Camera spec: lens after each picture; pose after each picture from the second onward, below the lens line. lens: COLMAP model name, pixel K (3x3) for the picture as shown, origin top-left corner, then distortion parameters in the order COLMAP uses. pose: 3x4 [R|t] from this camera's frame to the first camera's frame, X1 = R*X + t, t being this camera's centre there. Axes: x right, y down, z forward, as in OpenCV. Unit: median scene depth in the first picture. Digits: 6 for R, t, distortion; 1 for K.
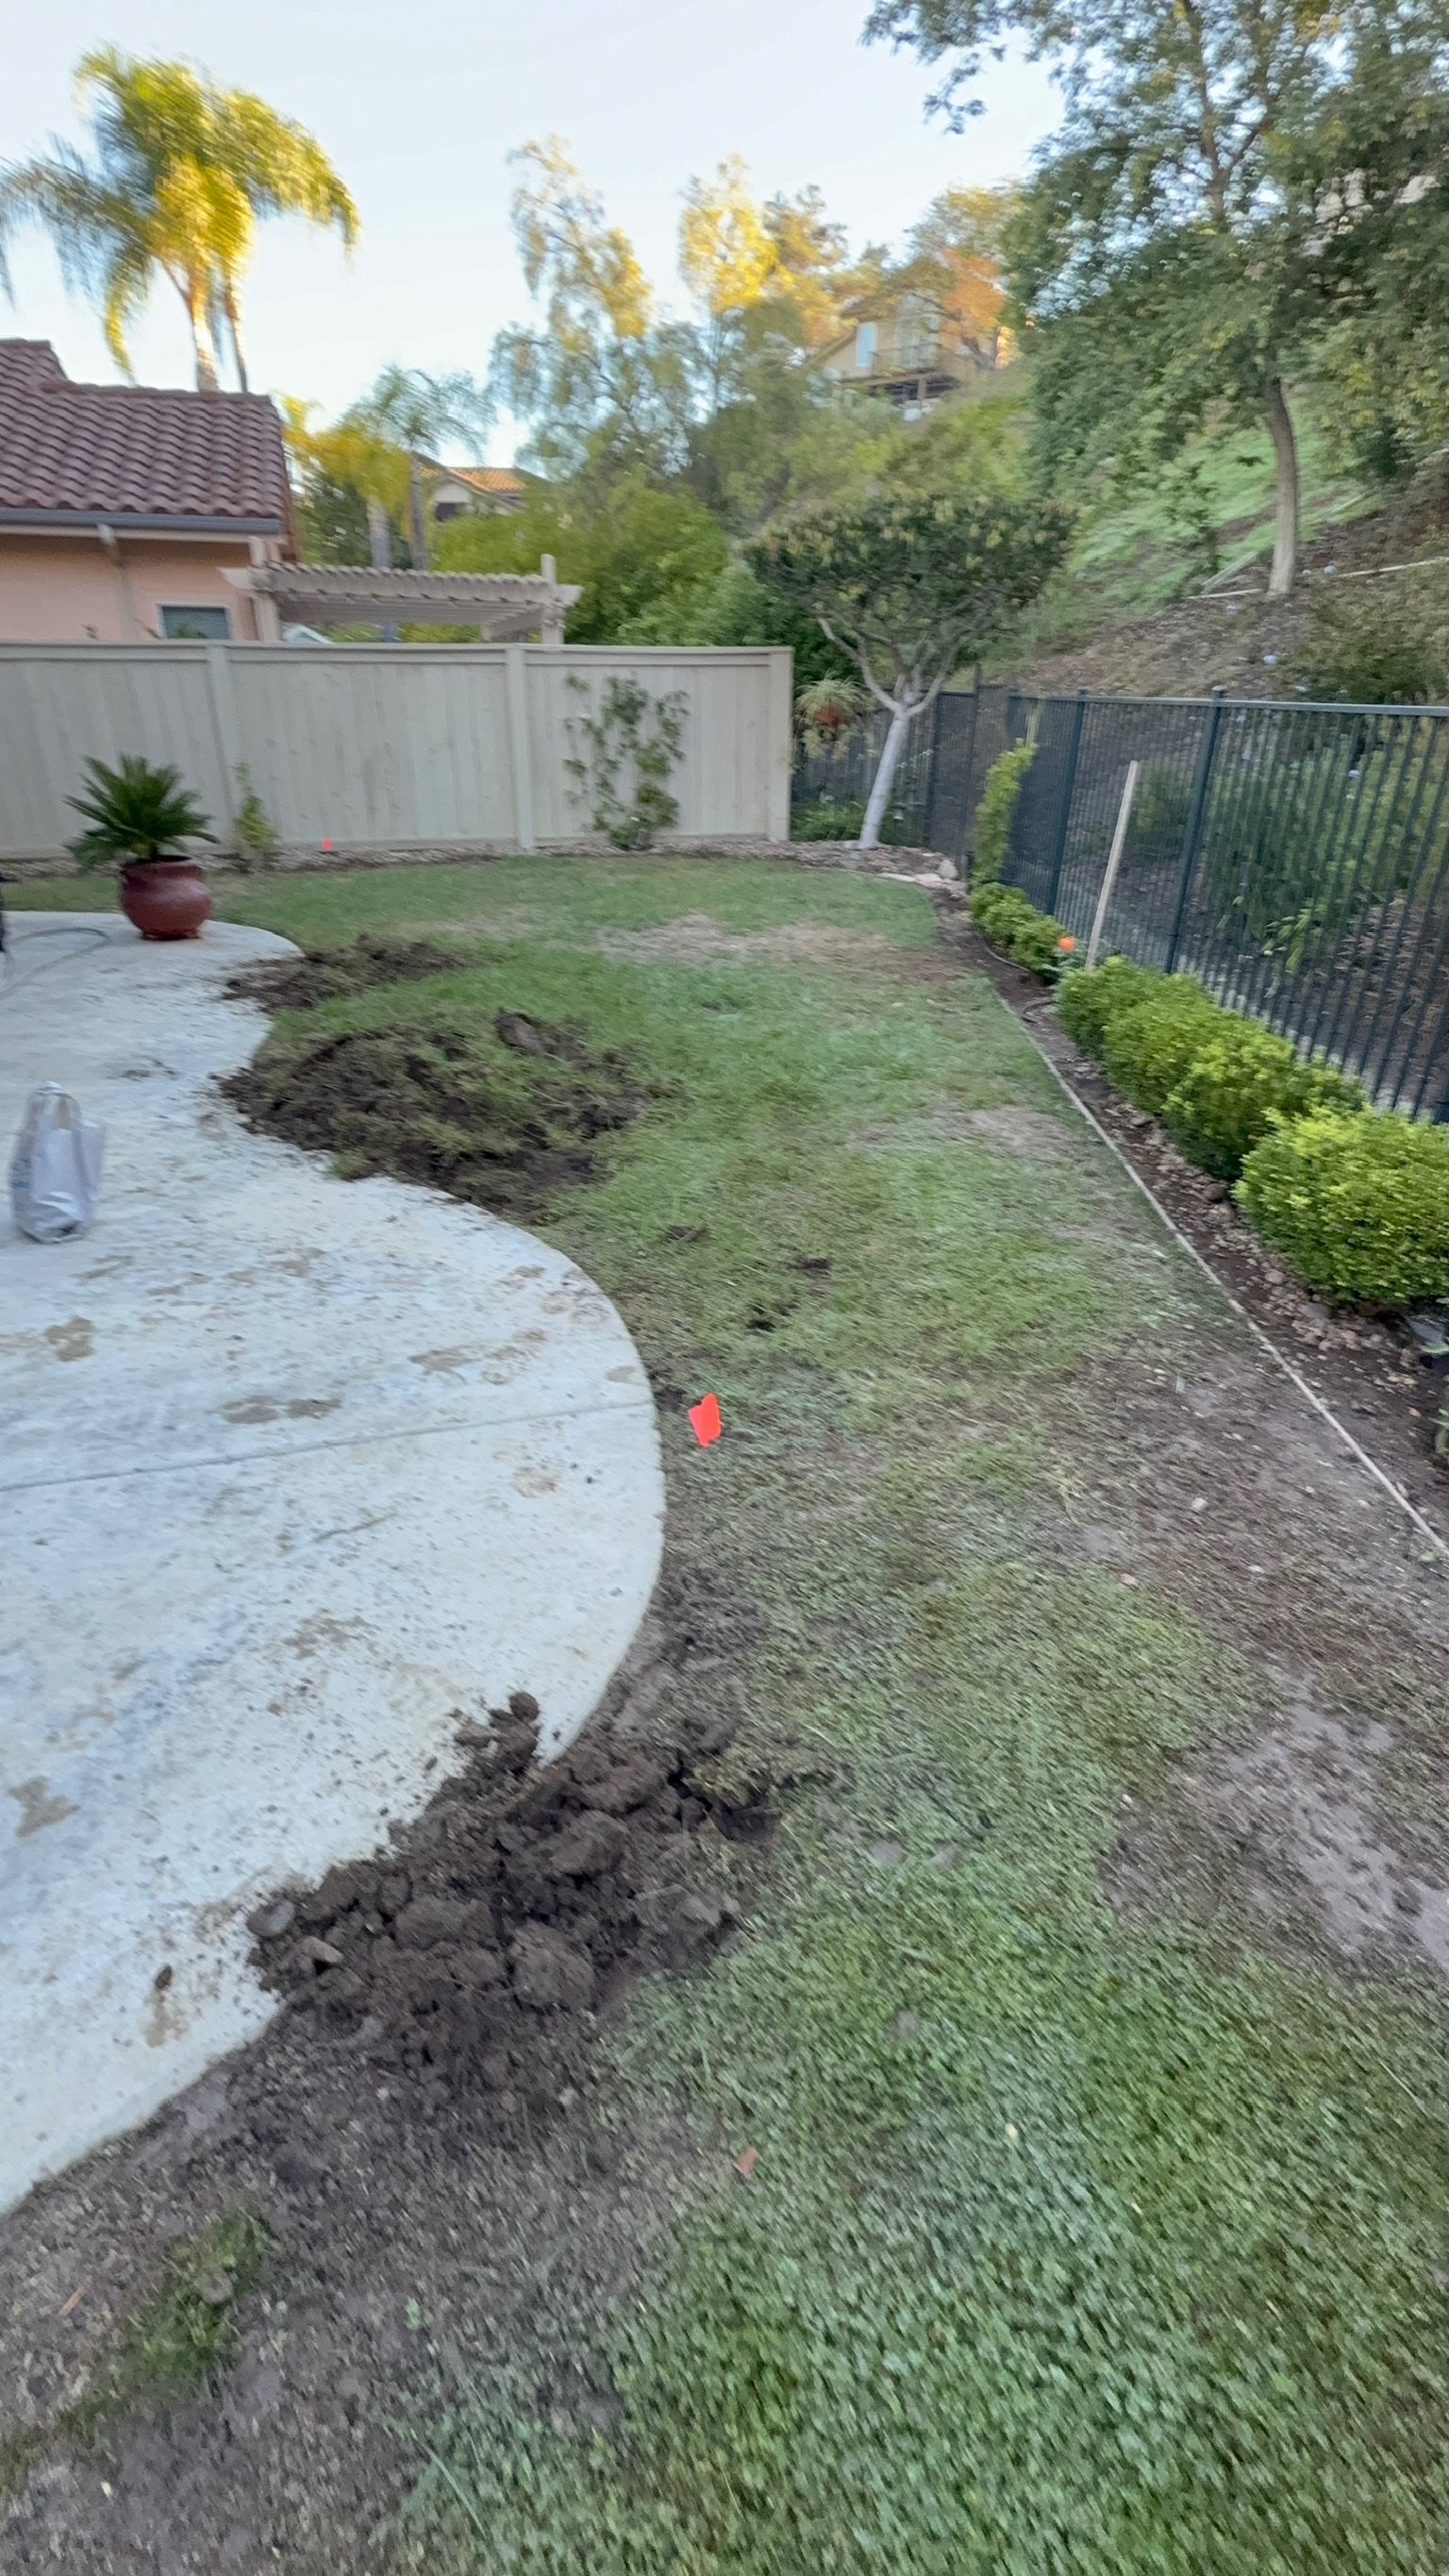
lens RADIAL K [[1178.0, 0, 724.5], [0, 1178.0, 1288.0], [0, 0, 1]] dist [0.001567, 0.000227]
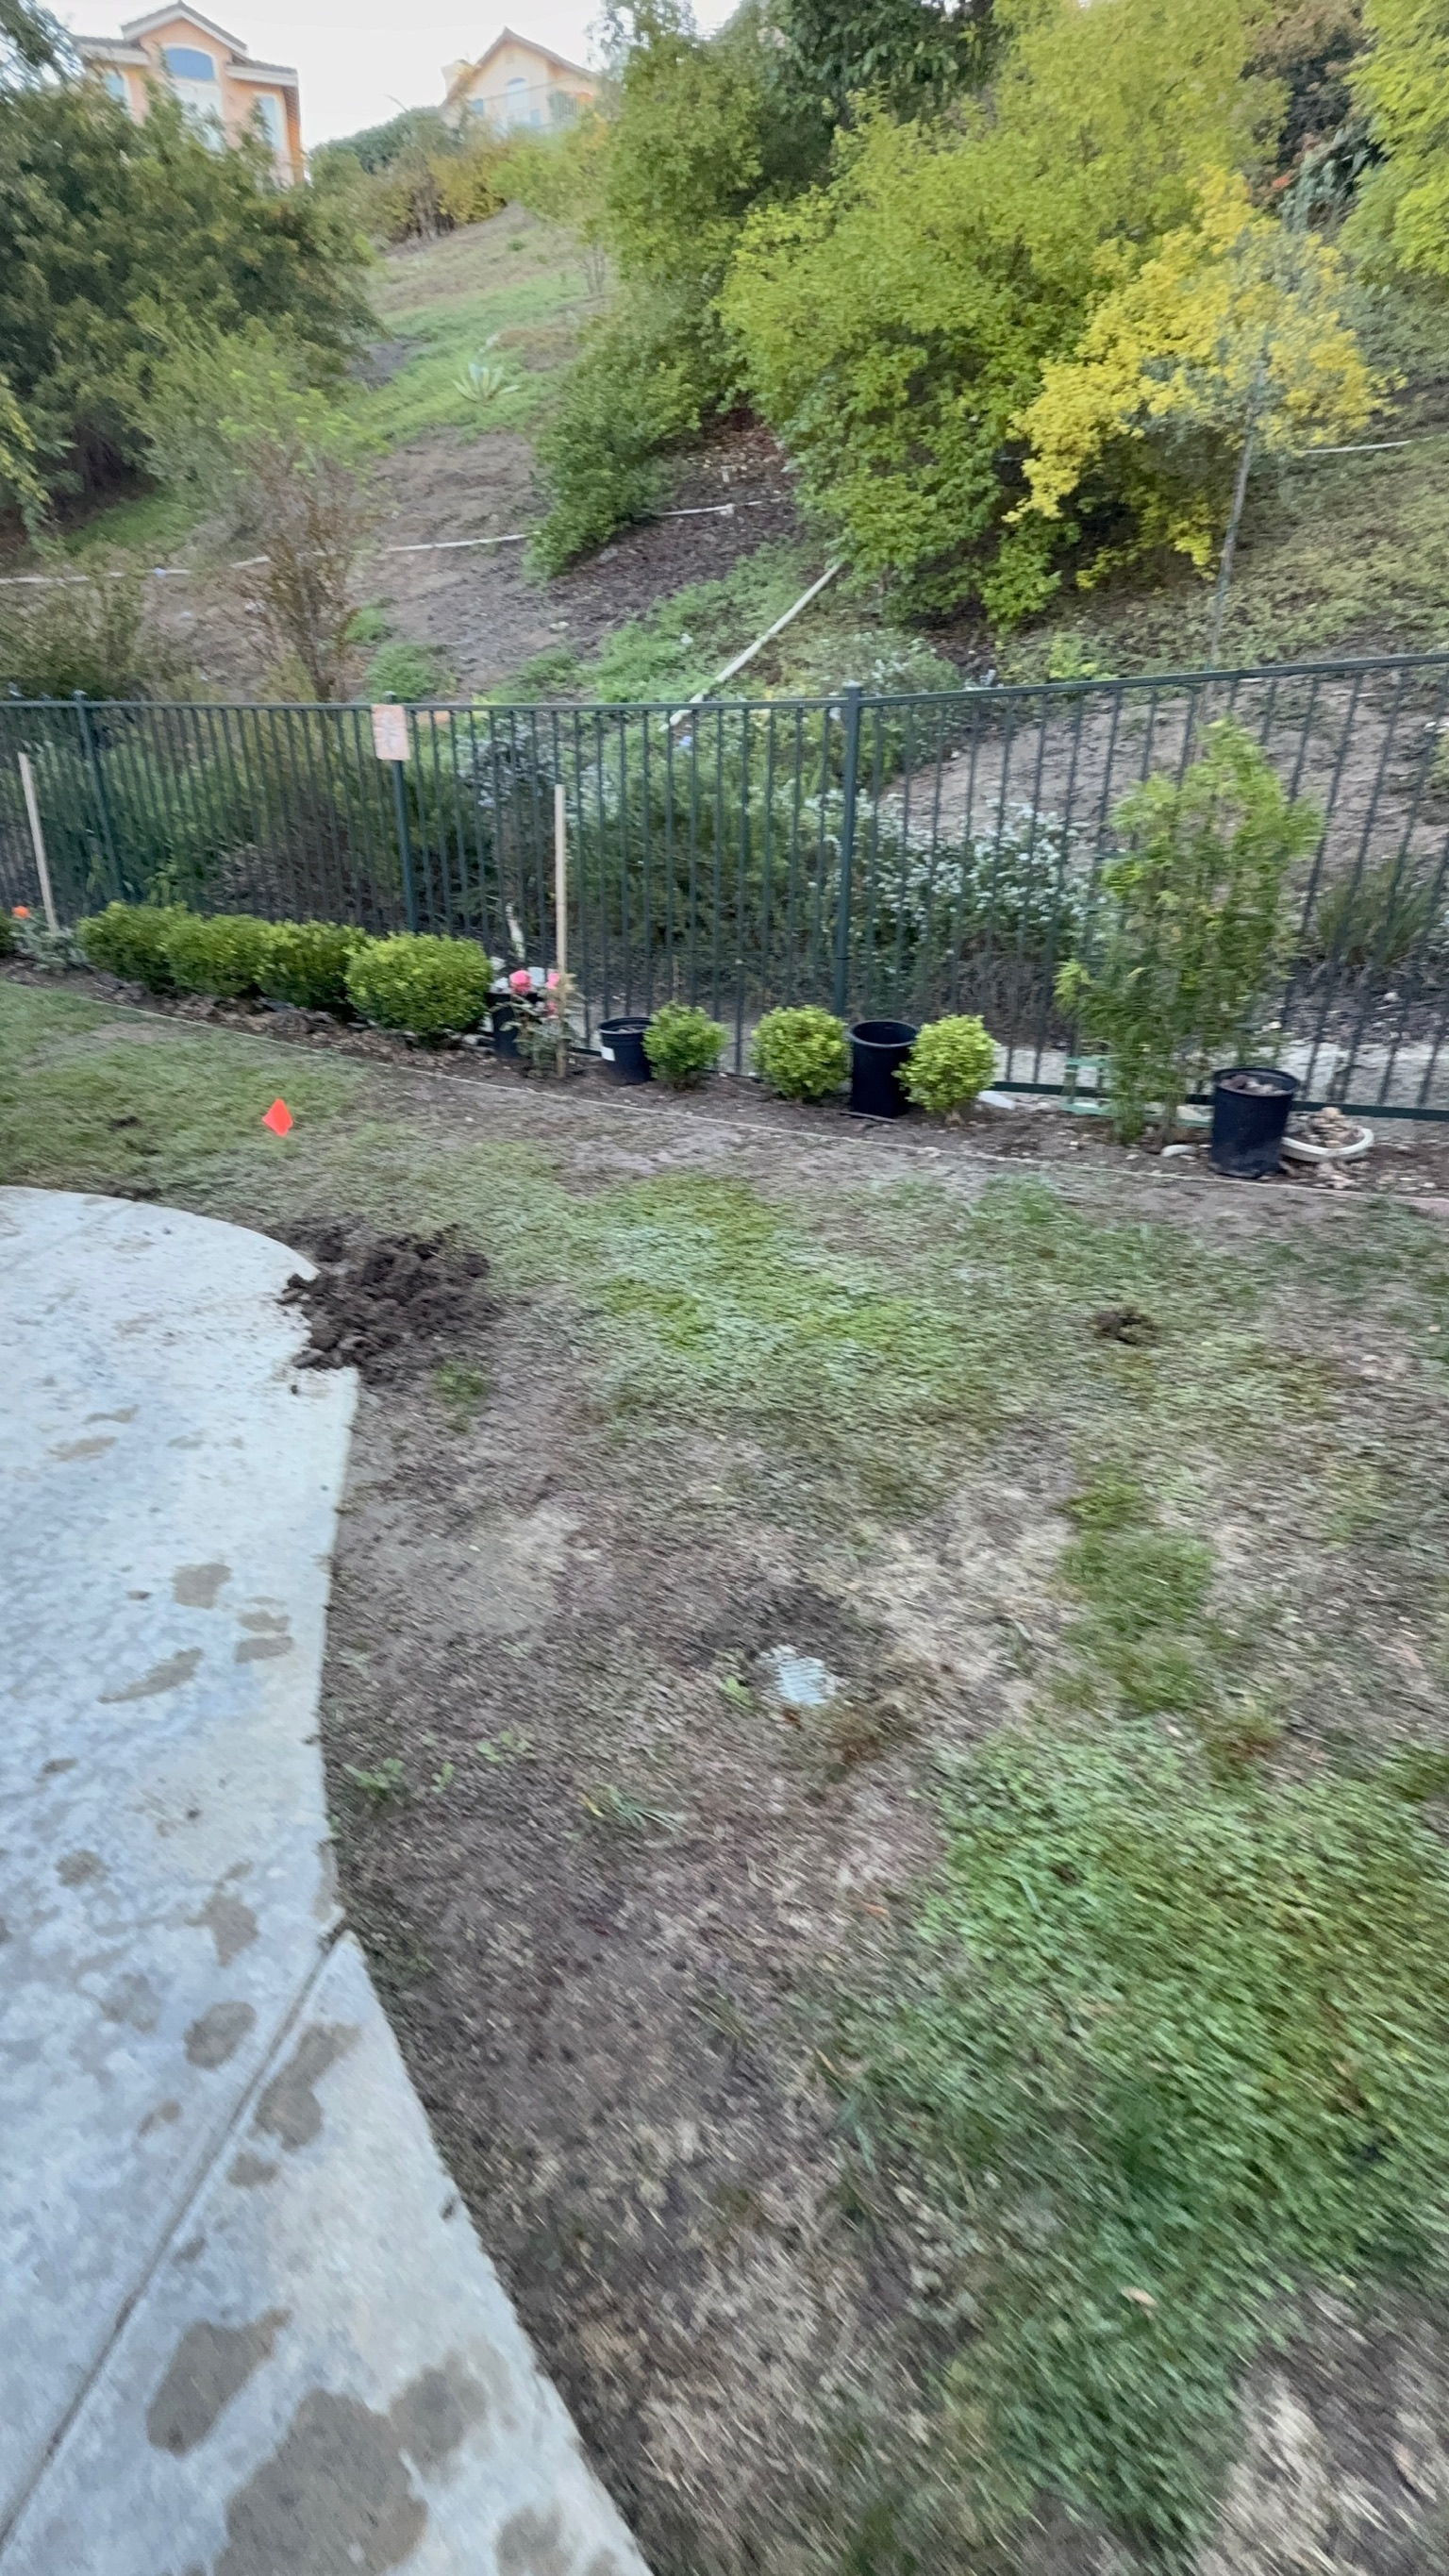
lens RADIAL K [[1178.0, 0, 724.5], [0, 1178.0, 1288.0], [0, 0, 1]] dist [0.001567, 0.000227]
pose [[0.523090, -0.390306, 0.757653, -1.067447], [0.393330, 0.899198, 0.191664, 0.258727], [-0.756088, 0.197750, 0.623880, -0.508870]]
